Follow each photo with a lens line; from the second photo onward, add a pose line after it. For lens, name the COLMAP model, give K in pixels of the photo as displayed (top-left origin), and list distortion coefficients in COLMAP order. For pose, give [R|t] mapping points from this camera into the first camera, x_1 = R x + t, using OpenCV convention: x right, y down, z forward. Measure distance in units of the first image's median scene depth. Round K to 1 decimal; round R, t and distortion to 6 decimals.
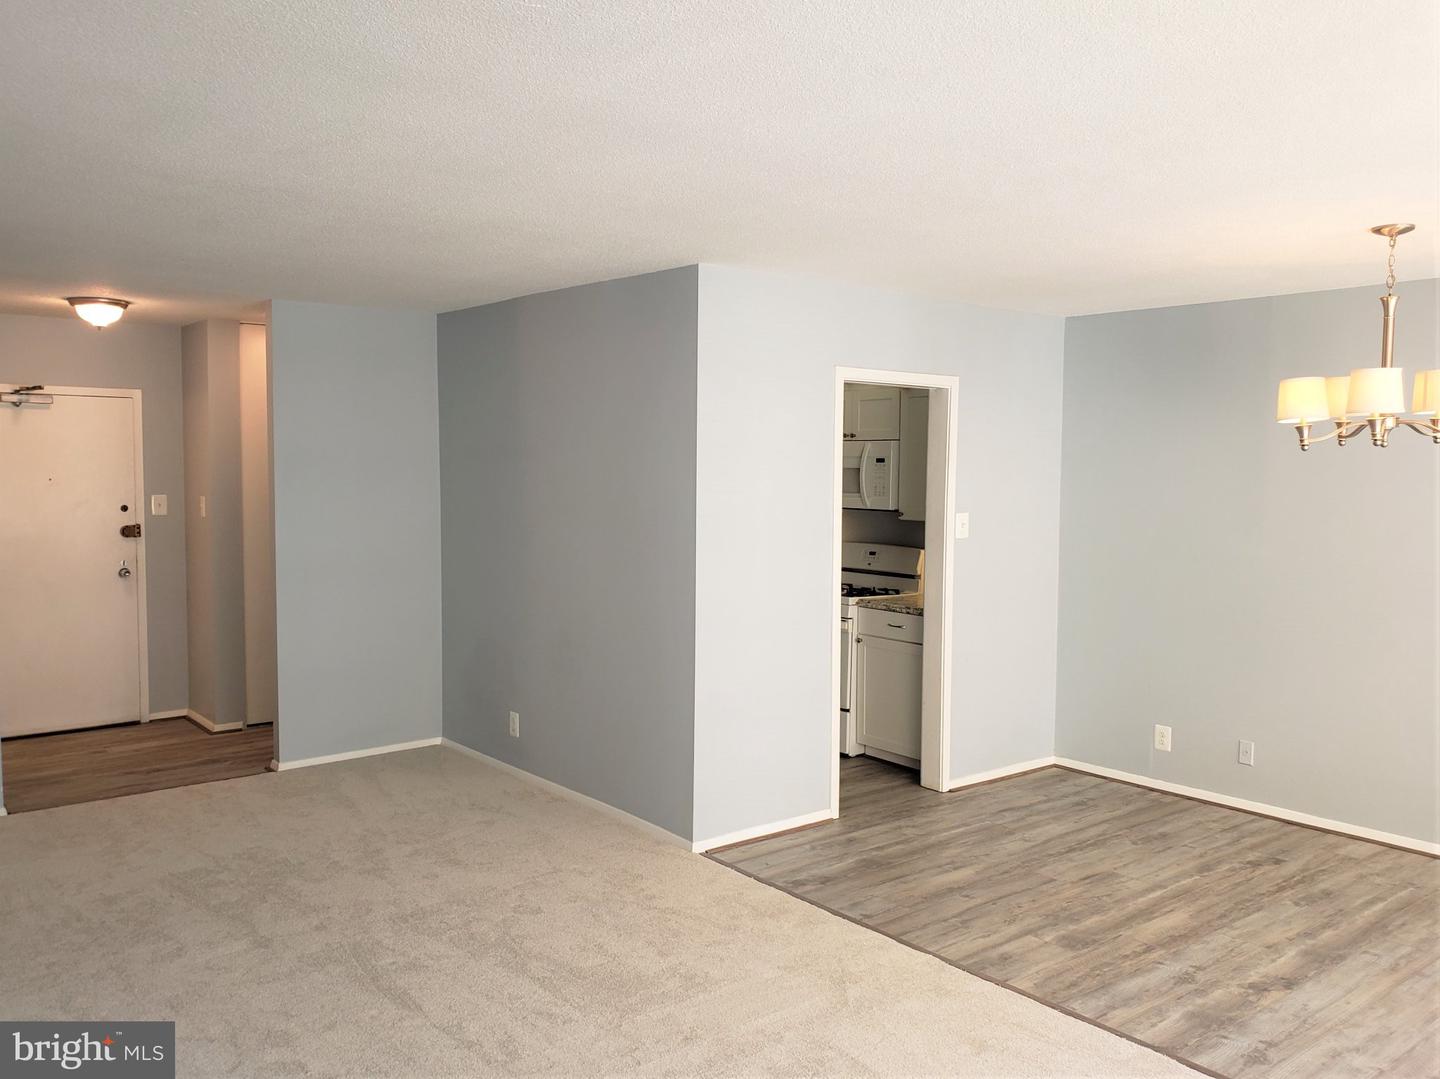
lens RADIAL K [[1183.0, 0, 698.4], [0, 1183.0, 530.8], [0, 0, 1]] dist [0.011522, 0.000156]
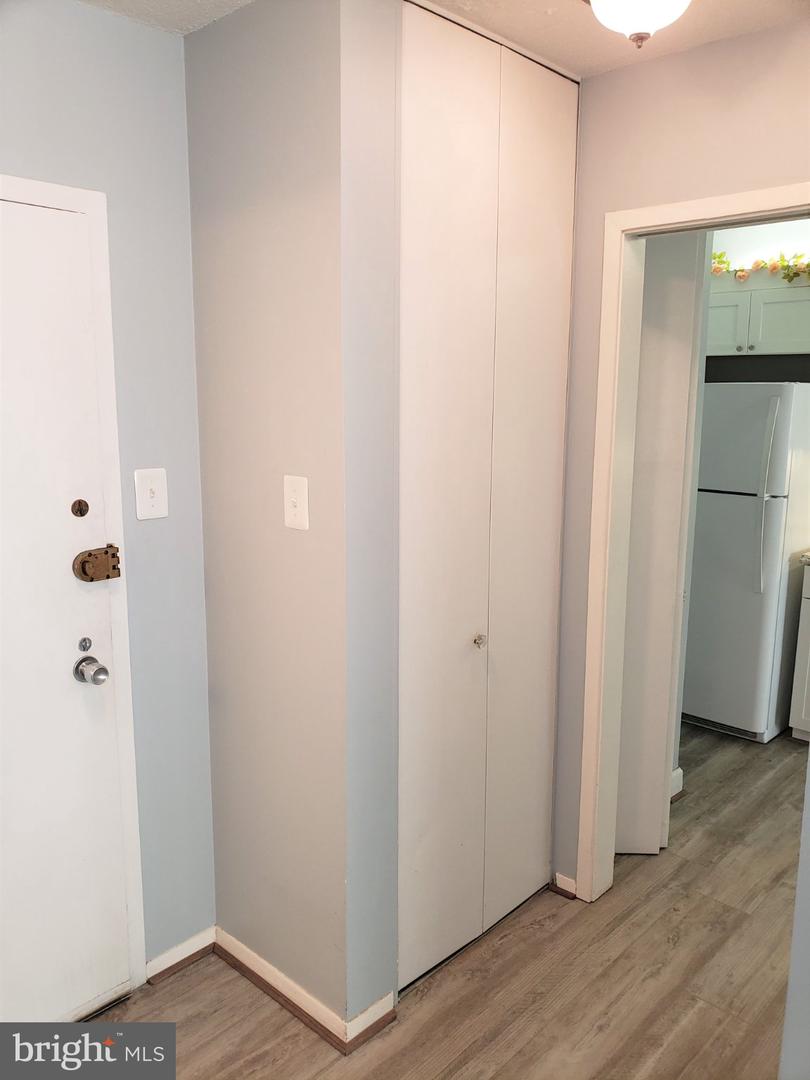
lens RADIAL K [[847.5, 0, 405.0], [0, 847.5, 540.0], [0, 0, 1]] dist [0.010834, 0.001842]
pose [[0.987596, -0.030770, 0.153971, -0.421289], [0.012980, 0.993253, 0.115239, -0.039112], [-0.156478, -0.111811, 0.981332, 0.708531]]
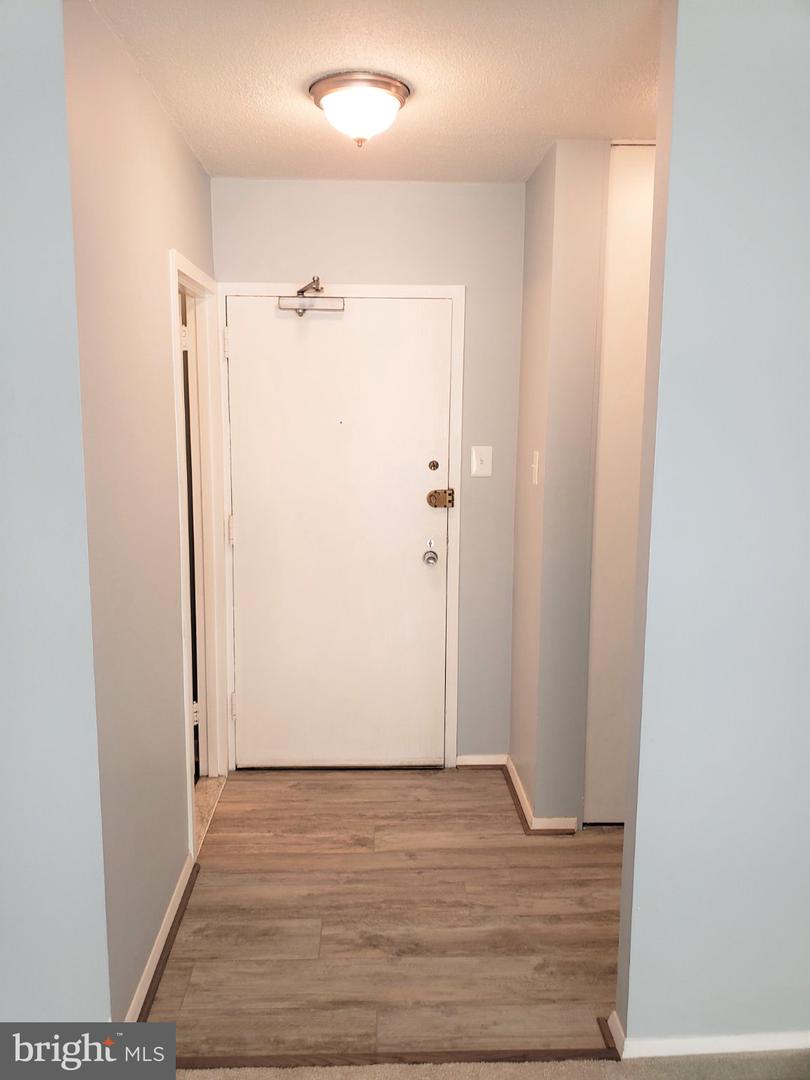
lens RADIAL K [[852.3, 0, 404.5], [0, 852.3, 528.0], [0, 0, 1]] dist [0.011634, -0.004911]
pose [[0.815533, 0.084227, -0.572548, -0.213992], [-0.040430, 0.995227, 0.088819, -0.025576], [0.577296, -0.049287, 0.815046, 0.588712]]
